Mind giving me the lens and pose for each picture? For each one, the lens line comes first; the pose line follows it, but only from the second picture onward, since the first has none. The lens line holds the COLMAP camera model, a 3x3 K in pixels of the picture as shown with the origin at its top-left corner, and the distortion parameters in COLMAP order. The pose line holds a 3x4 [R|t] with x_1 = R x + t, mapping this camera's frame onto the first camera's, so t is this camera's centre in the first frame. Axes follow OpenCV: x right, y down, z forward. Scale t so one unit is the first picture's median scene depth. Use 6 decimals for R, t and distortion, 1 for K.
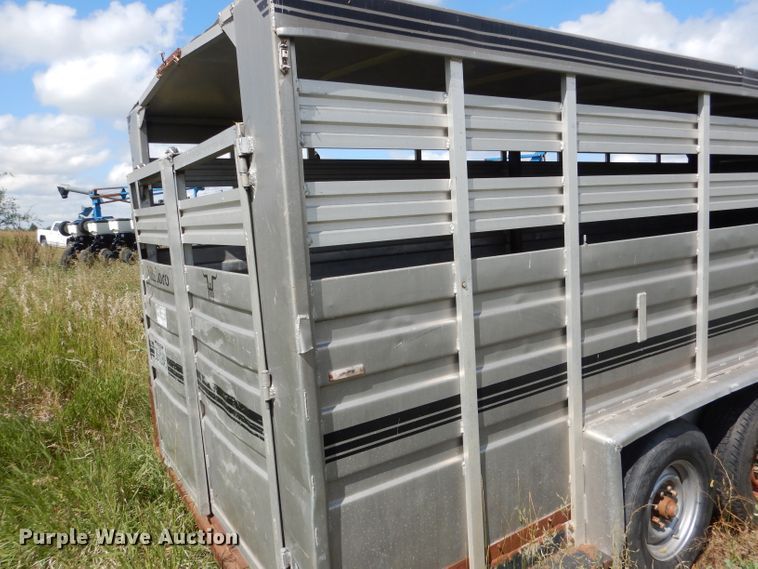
lens RADIAL K [[539.9, 0, 372.6], [0, 539.9, 280.9], [0, 0, 1]] dist [0.008560, -0.006621]
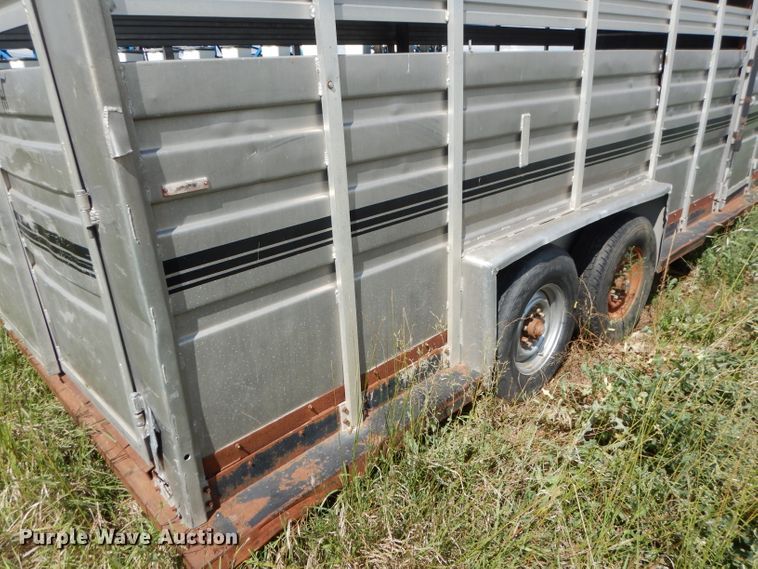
lens RADIAL K [[551.1, 0, 378.3], [0, 551.1, 287.0], [0, 0, 1]] dist [0.007760, -0.021190]
pose [[0.978298, -0.059369, 0.198517, 0.044422], [0.006436, 0.966317, 0.257275, 0.075658], [-0.207104, -0.250413, 0.945728, 0.083336]]
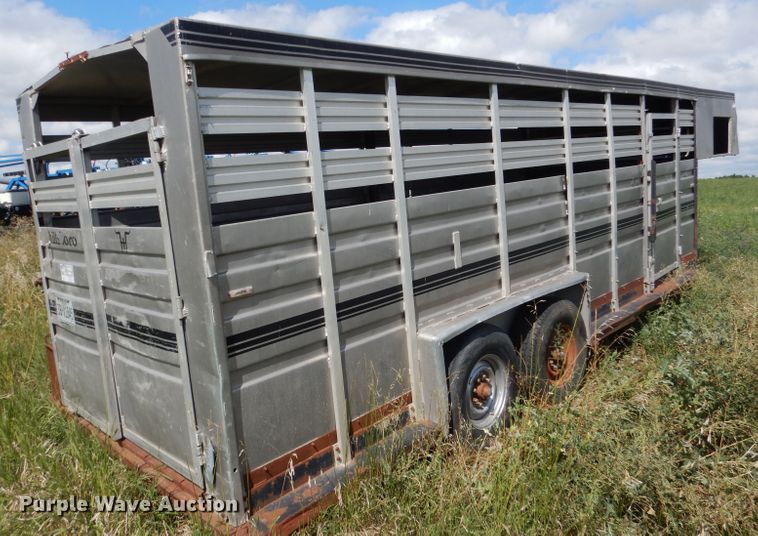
lens RADIAL K [[542.1, 0, 353.0], [0, 542.1, 220.1], [0, 0, 1]] dist [-0.035863, 0.002505]
pose [[0.978246, -0.045771, 0.202336, -0.026904], [0.055298, 0.997599, -0.041685, 0.041102], [-0.199943, 0.051967, 0.978429, -0.311231]]
